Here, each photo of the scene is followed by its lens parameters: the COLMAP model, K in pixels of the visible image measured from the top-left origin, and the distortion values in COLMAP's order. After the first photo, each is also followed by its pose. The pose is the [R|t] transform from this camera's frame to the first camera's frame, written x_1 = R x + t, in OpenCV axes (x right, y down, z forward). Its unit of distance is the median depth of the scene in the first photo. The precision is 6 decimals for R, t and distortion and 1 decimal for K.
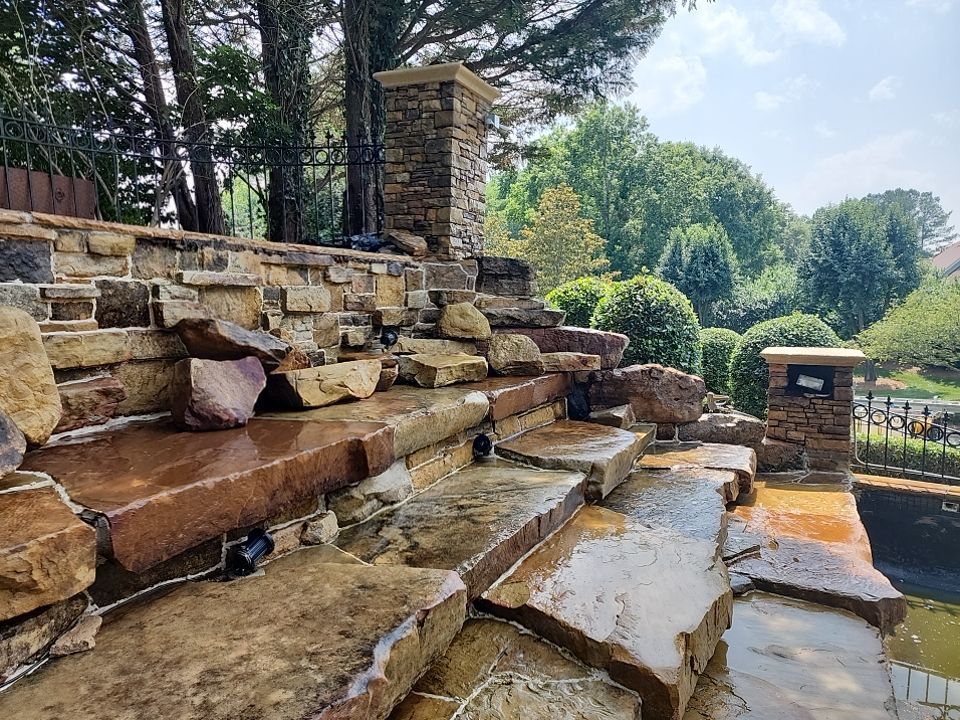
lens RADIAL K [[630.8, 0, 483.0], [0, 630.8, 364.3], [0, 0, 1]] dist [0.072920, -0.053157]
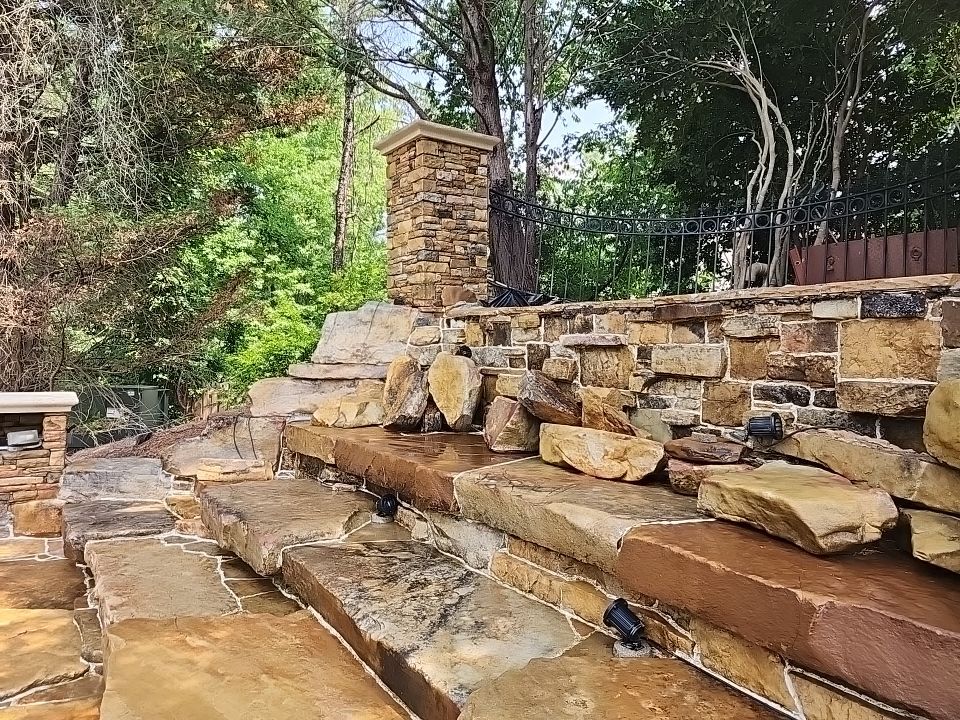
lens RADIAL K [[641.7, 0, 476.3], [0, 641.7, 358.3], [0, 0, 1]] dist [0.071890, -0.054692]
pose [[-0.492894, -0.006824, -0.870063, 0.587669], [-0.114067, 0.991846, 0.056840, -0.122736], [0.862580, 0.127262, -0.489653, 1.191896]]
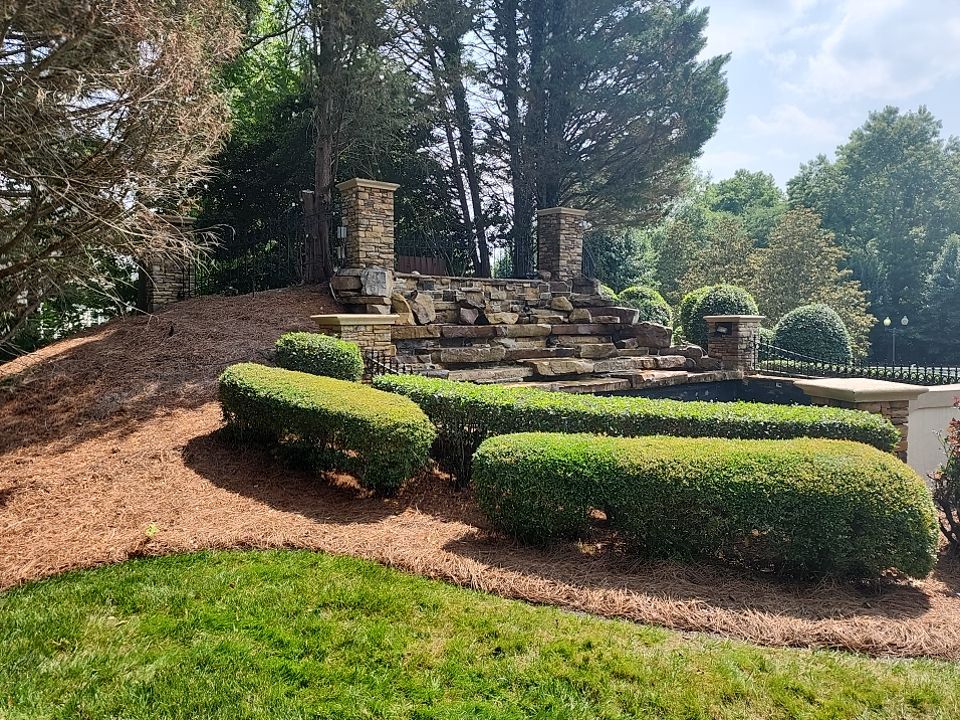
lens RADIAL K [[630.8, 0, 483.0], [0, 630.8, 364.3], [0, 0, 1]] dist [0.072920, -0.053157]
pose [[0.886755, 0.019091, -0.461846, 1.156500], [-0.034790, 0.999069, -0.025501, 0.335394], [0.460929, 0.038681, 0.886594, -1.883131]]
